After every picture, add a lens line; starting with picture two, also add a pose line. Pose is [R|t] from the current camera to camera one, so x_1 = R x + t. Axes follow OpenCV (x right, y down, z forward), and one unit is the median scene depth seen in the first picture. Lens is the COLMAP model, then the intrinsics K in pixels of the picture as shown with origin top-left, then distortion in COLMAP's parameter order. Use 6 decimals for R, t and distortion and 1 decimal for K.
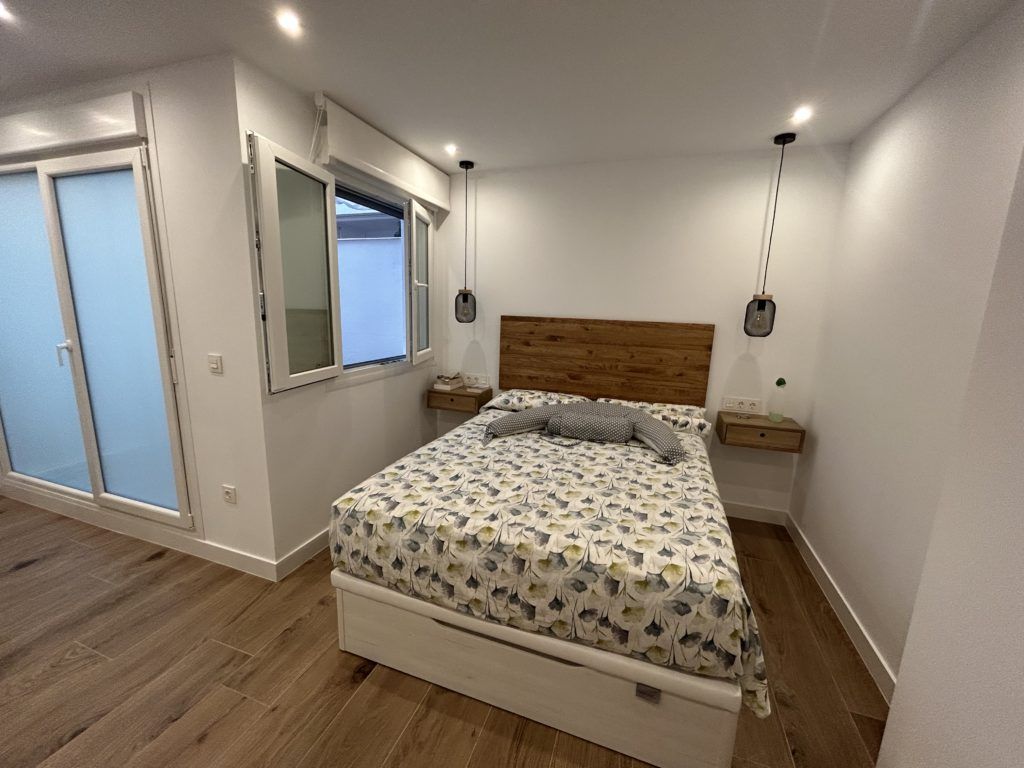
lens RADIAL K [[413.2, 0, 513.8], [0, 413.2, 381.4], [0, 0, 1]] dist [0.000119, 0.000174]
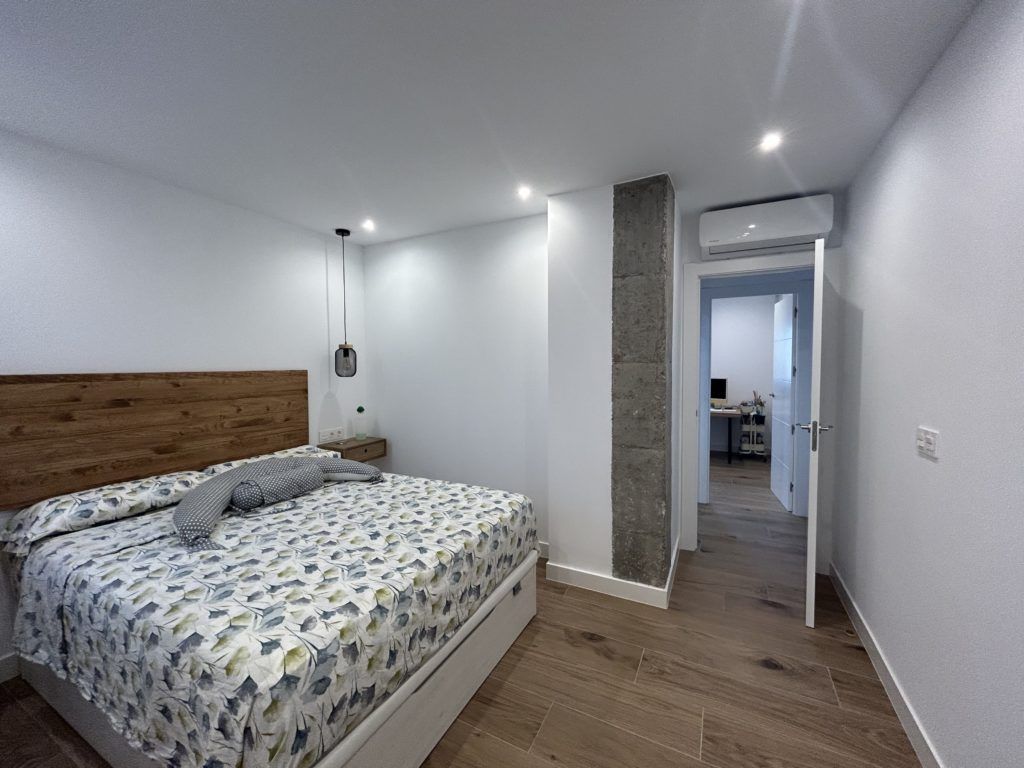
lens RADIAL K [[413.2, 0, 513.8], [0, 413.2, 381.4], [0, 0, 1]] dist [0.000119, 0.000174]
pose [[0.136705, -0.076179, 0.987678, -0.755374], [0.192616, 0.980053, 0.048931, -0.072870], [-0.971705, 0.183554, 0.148652, 0.392664]]
